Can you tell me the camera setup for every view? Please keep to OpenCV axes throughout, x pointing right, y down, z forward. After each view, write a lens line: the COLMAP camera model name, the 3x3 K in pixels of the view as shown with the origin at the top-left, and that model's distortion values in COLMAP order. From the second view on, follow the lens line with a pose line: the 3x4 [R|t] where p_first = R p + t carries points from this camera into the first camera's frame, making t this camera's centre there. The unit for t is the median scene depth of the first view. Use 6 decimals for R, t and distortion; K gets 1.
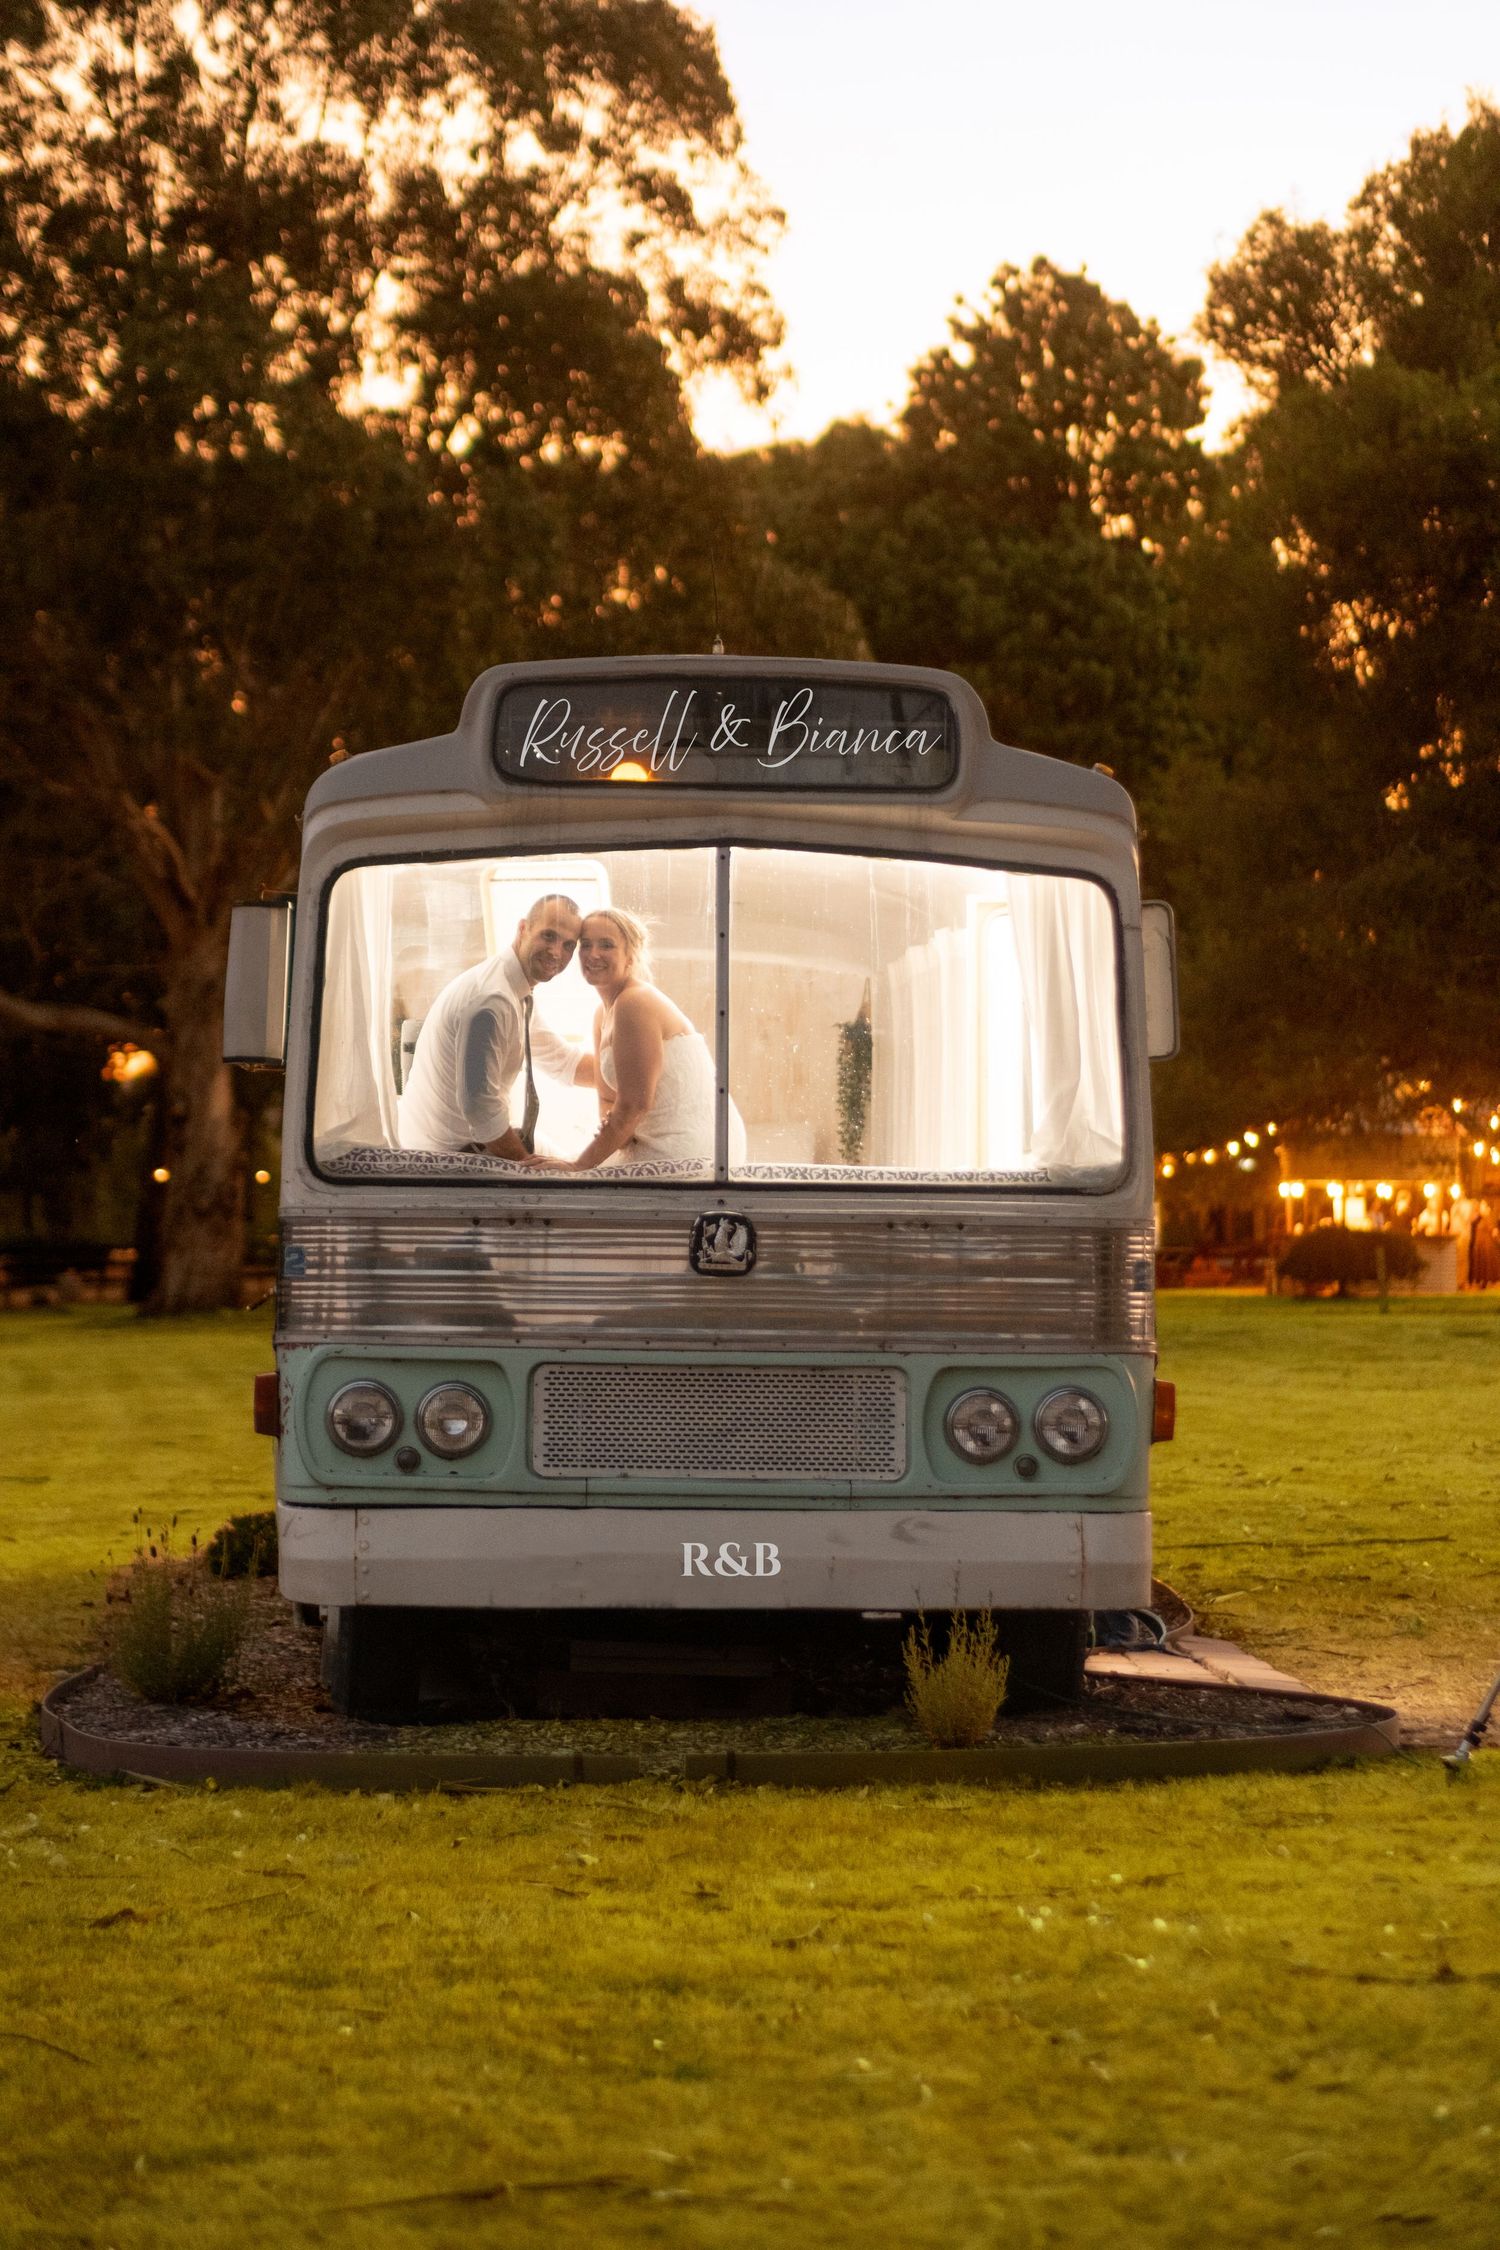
lens RADIAL K [[5433.4, 0, 739.5], [0, 5433.4, 1119.6], [0, 0, 1]] dist [0.287854, 0.000000]
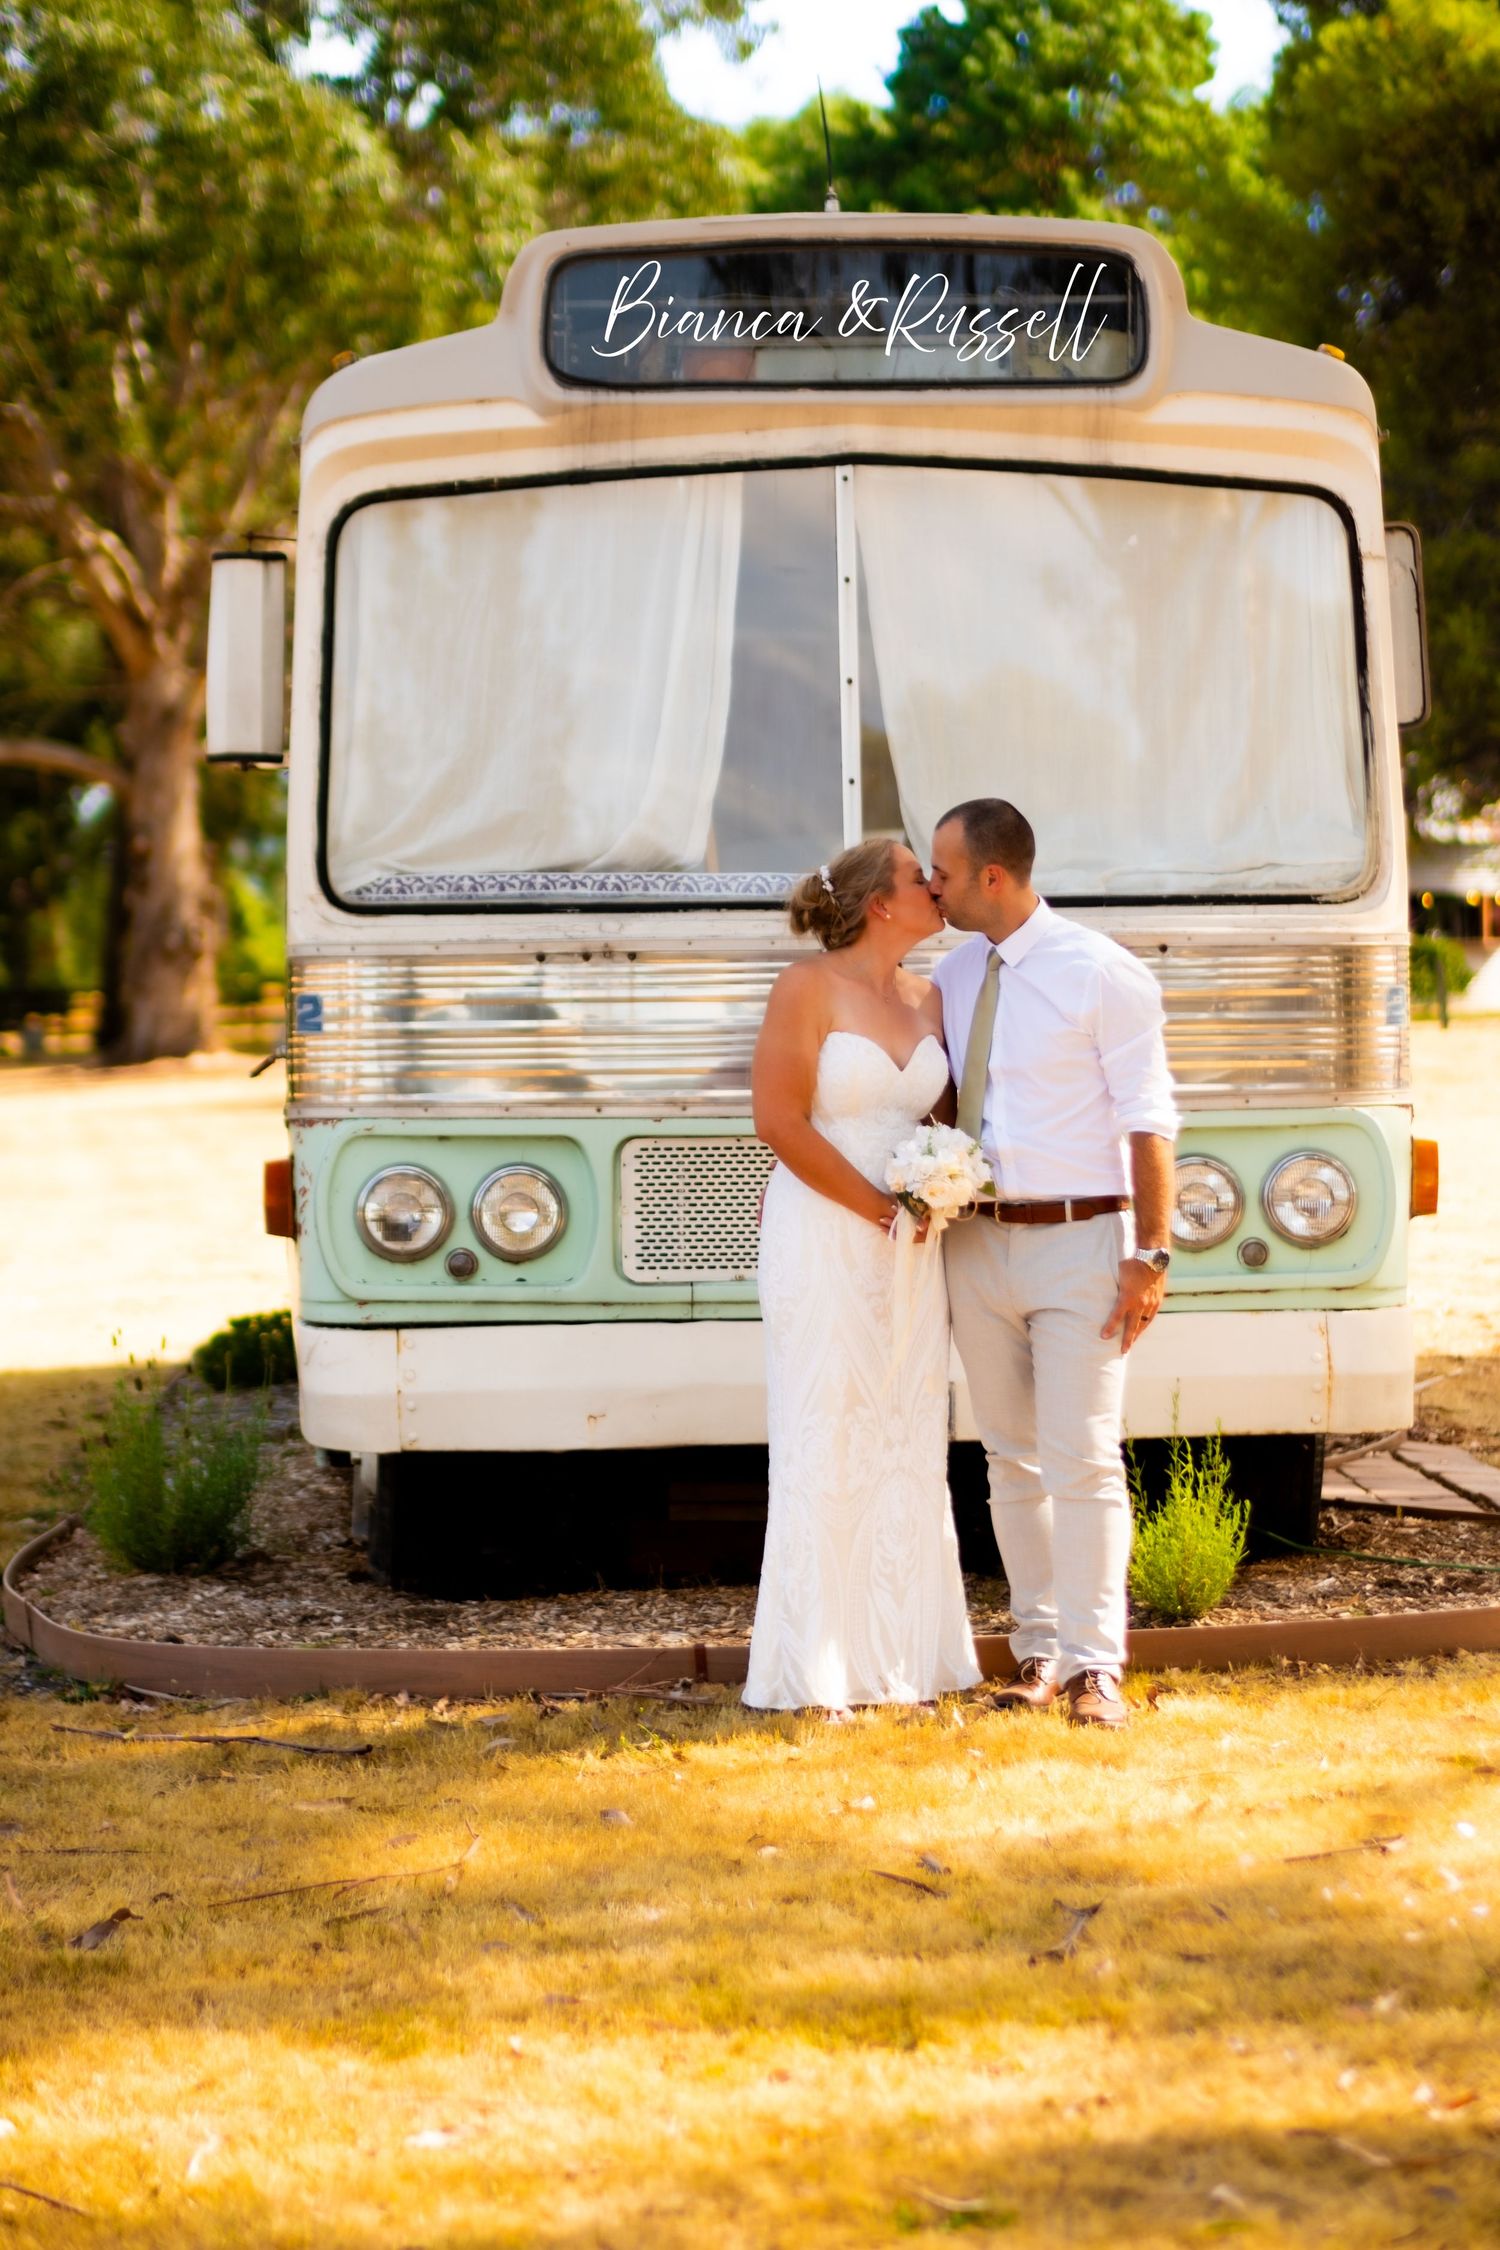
lens RADIAL K [[5433.4, 0, 758.5], [0, 5433.4, 1123.6], [0, 0, 1]] dist [0.287854, 0.000000]
pose [[0.999635, -0.025321, 0.009422, -0.025098], [0.024808, 0.998391, 0.050995, 0.003538], [-0.010698, -0.050743, 0.998654, 0.220561]]
